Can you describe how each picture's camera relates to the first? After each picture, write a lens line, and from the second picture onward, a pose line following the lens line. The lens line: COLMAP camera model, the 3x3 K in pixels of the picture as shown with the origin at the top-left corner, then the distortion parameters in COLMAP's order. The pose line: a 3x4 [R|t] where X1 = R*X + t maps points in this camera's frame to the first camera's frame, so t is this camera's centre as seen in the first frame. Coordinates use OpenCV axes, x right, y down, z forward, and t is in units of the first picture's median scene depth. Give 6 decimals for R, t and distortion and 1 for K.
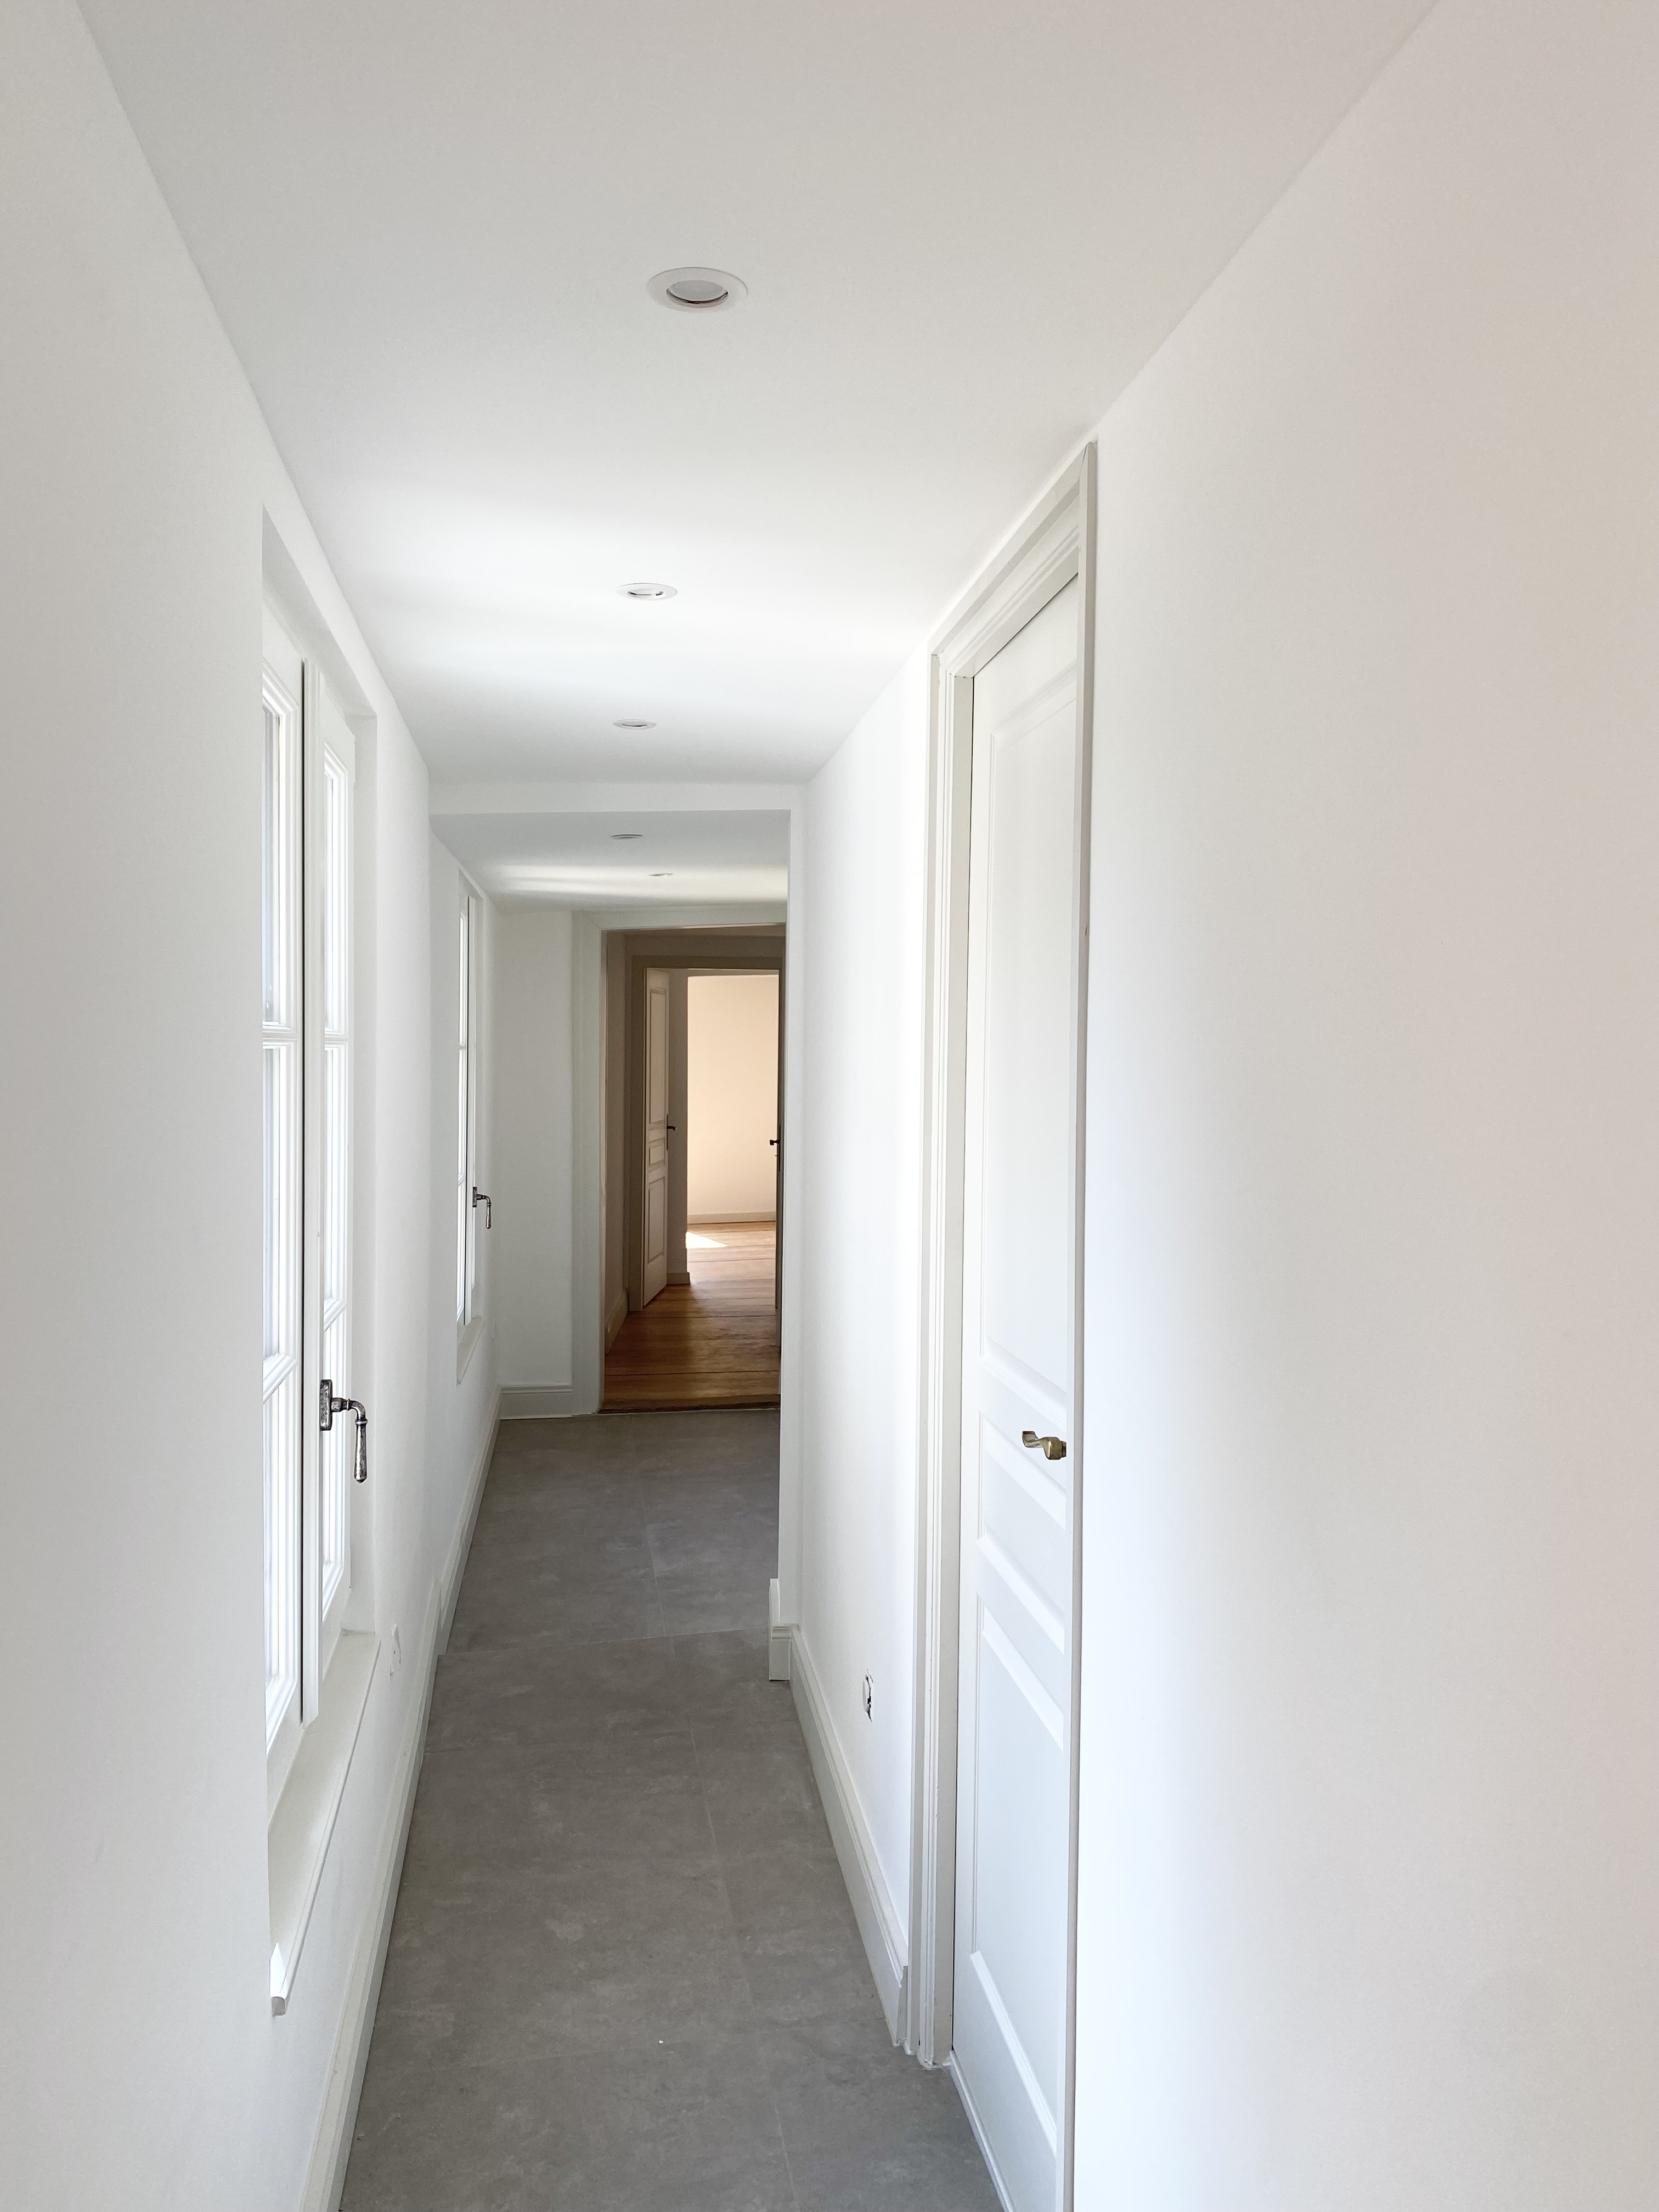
lens RADIAL K [[1833.9, 0, 829.5], [0, 1833.9, 1106.0], [0, 0, 1]] dist [0.076858, -0.004940]
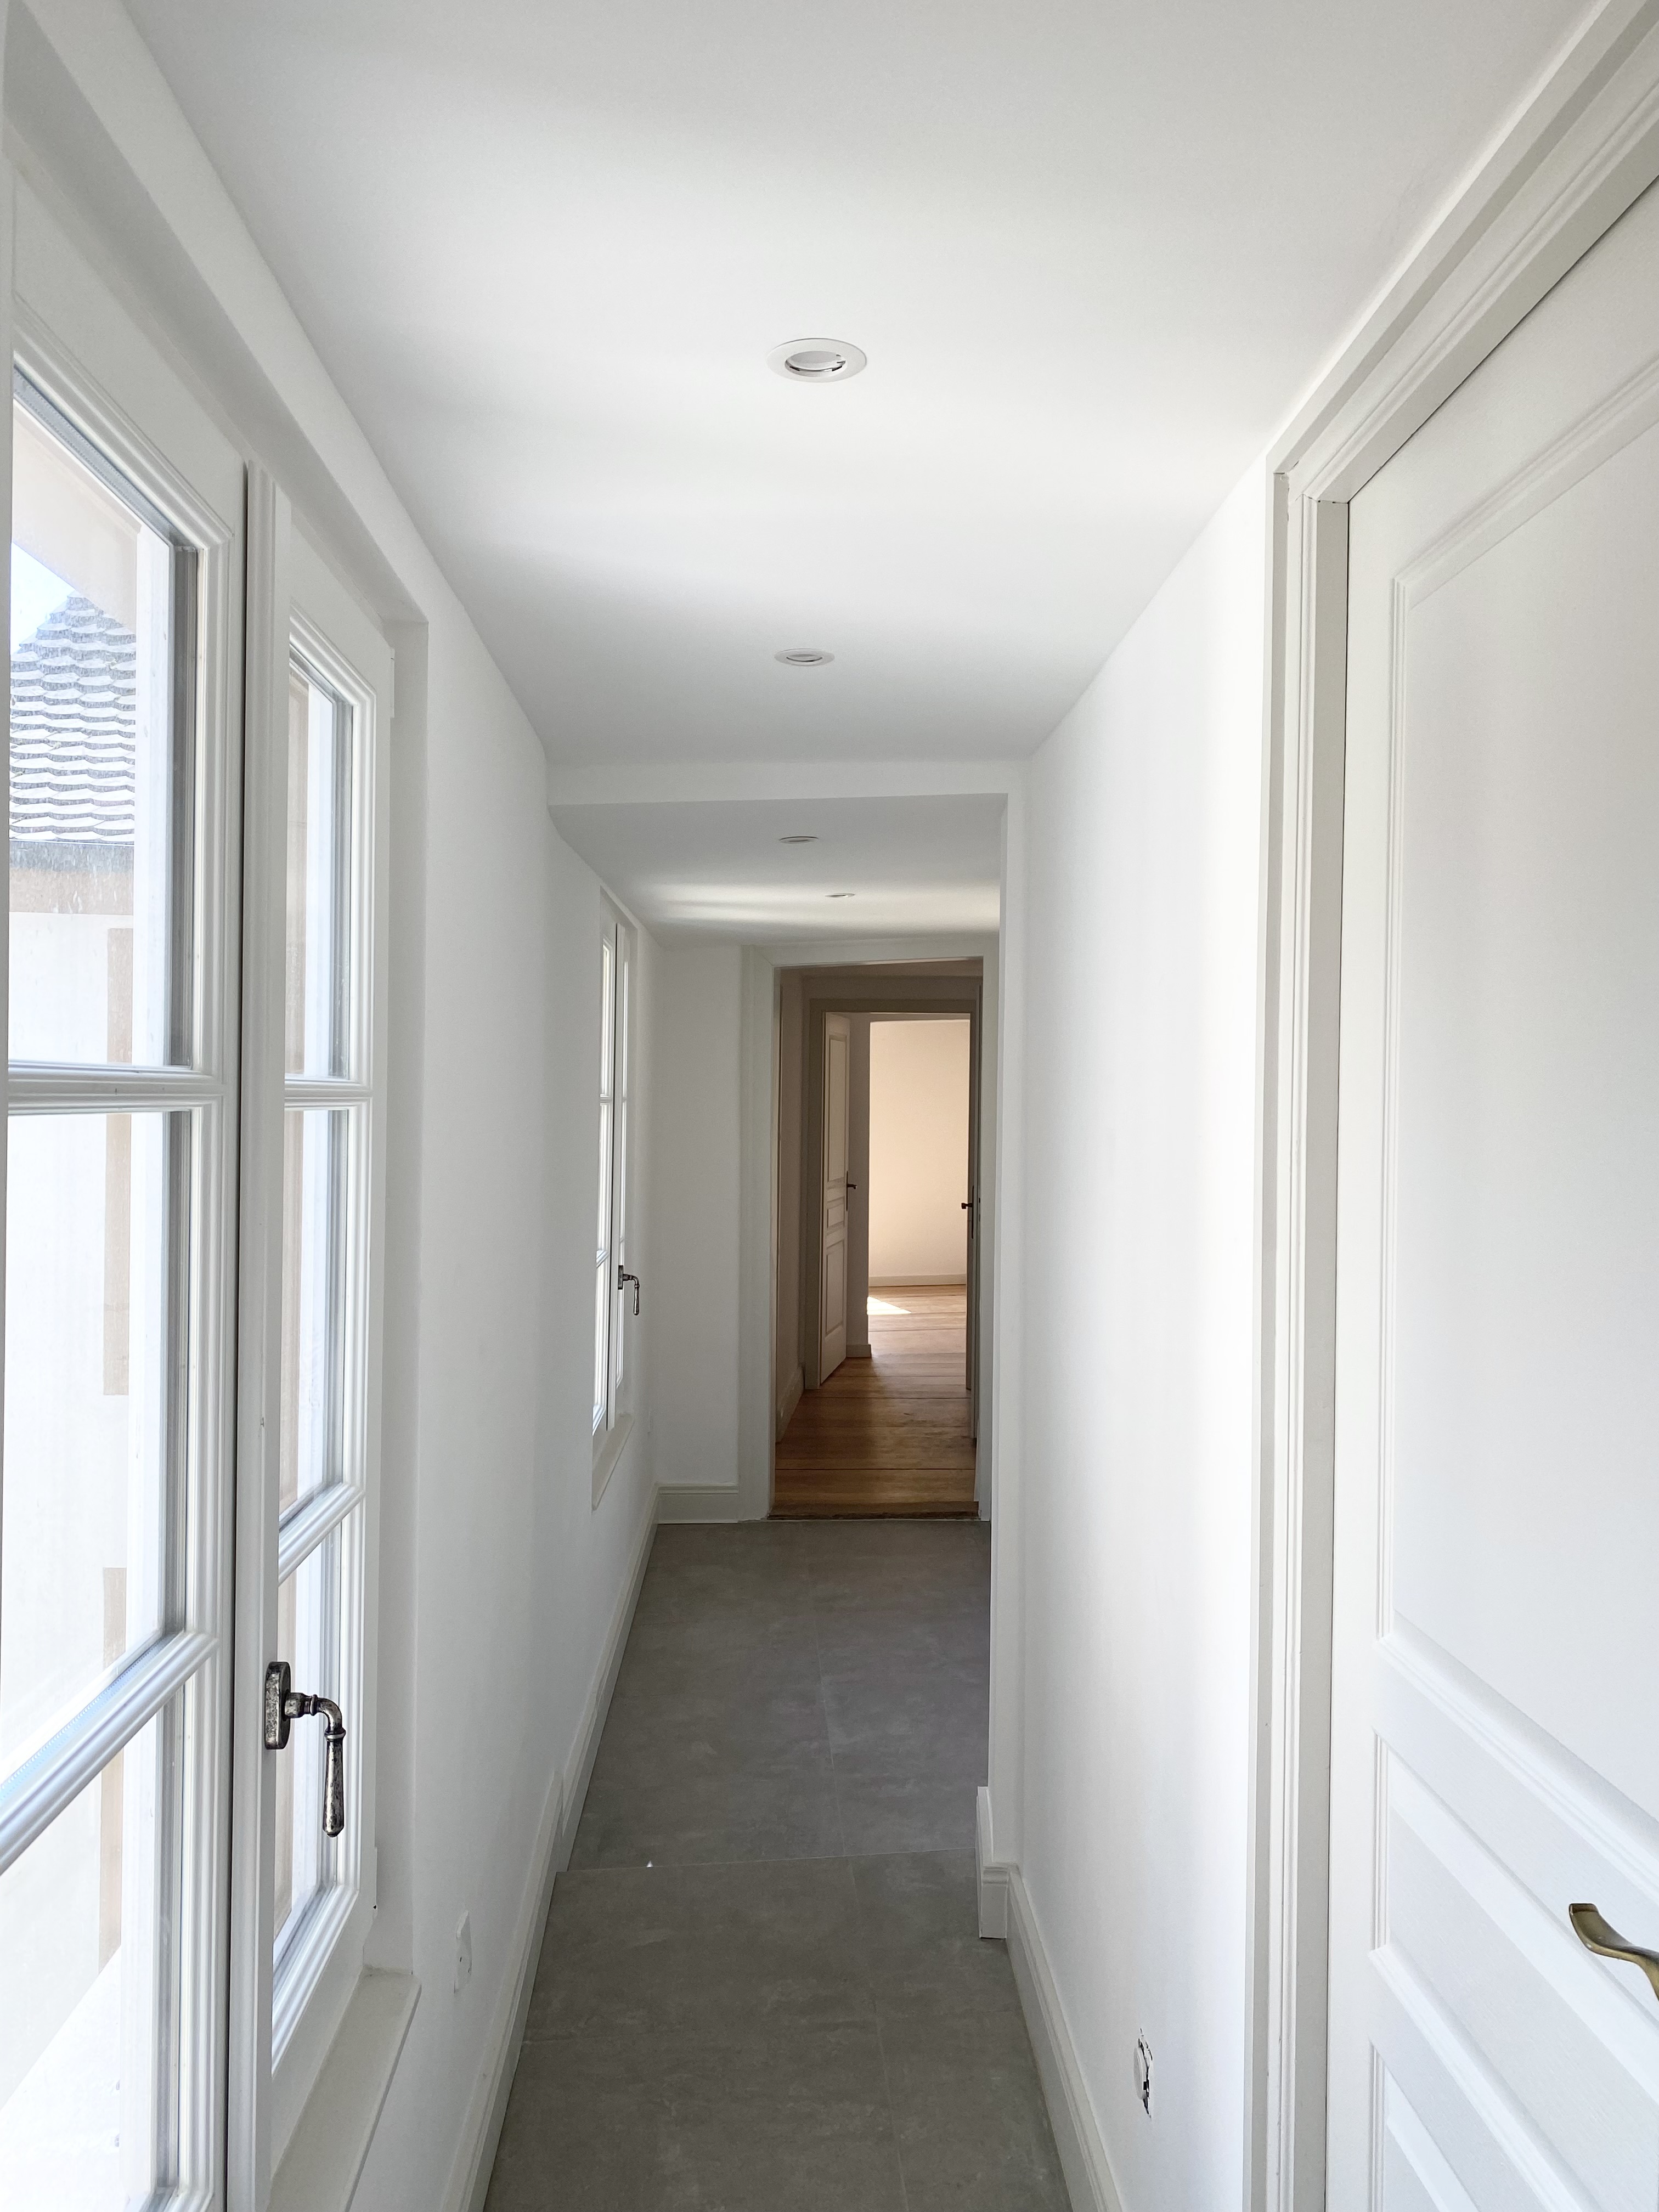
lens RADIAL K [[1833.9, 0, 829.5], [0, 1833.9, 1106.0], [0, 0, 1]] dist [0.076858, -0.004940]
pose [[0.995179, 0.001543, -0.098061, -0.014628], [-0.004220, 0.999624, -0.027108, -0.006907], [0.097983, 0.027391, 0.994811, 0.169760]]
